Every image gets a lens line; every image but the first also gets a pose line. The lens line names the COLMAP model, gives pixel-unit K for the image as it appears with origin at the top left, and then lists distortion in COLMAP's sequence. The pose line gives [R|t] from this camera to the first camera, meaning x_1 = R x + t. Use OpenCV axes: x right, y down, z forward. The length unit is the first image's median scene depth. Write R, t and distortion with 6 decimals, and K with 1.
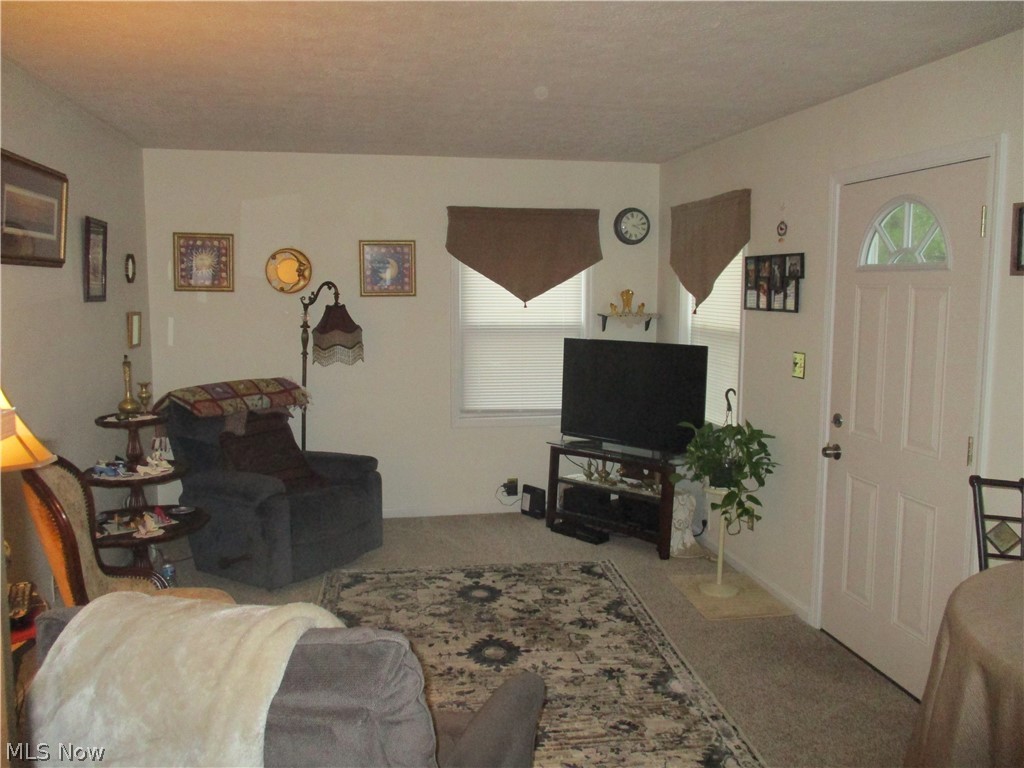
lens RADIAL K [[858.6, 0, 512.0], [0, 858.6, 384.0], [0, 0, 1]] dist [-0.022349, 0.002053]
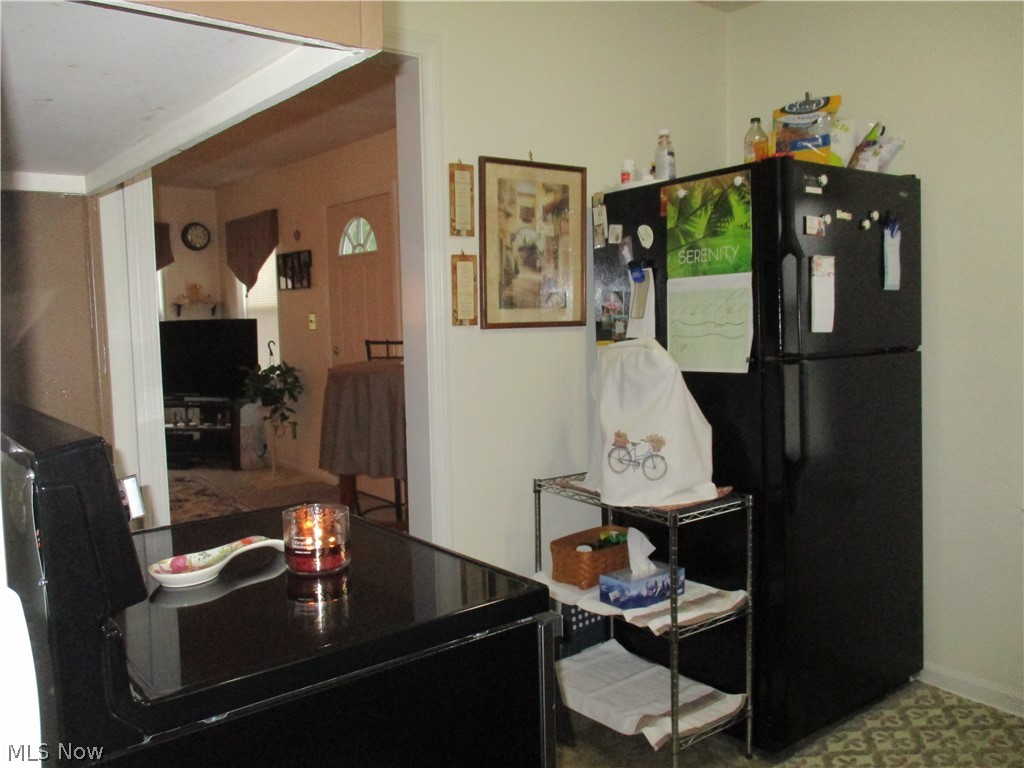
lens RADIAL K [[858.6, 0, 512.0], [0, 858.6, 384.0], [0, 0, 1]] dist [-0.022349, 0.002053]
pose [[0.886992, -0.064538, 0.457253, -0.059109], [0.078833, 0.996813, -0.012230, 0.125229], [-0.455007, 0.046895, 0.889252, -0.496253]]
